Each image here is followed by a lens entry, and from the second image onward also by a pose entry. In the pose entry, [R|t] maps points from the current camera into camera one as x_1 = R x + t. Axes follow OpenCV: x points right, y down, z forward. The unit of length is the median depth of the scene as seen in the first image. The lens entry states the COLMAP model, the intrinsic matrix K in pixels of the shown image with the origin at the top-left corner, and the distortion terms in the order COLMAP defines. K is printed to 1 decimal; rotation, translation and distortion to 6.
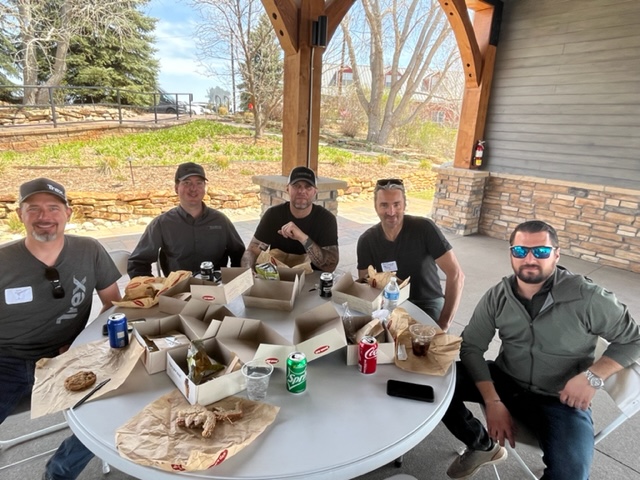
lens RADIAL K [[390.1, 0, 320.0], [0, 390.1, 240.0], [0, 0, 1]] dist [-0.001078, -0.000837]
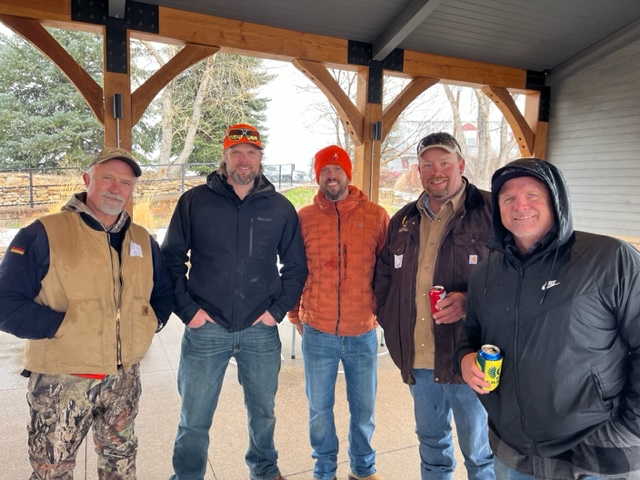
lens RADIAL K [[486.2, 0, 320.0], [0, 486.2, 240.0], [0, 0, 1]] dist [0.009767, -0.000414]
pose [[0.968741, 0.005169, -0.248020, 0.177132], [-0.050515, 0.982946, -0.176822, 0.152335], [0.242877, 0.183823, 0.952481, -0.528695]]
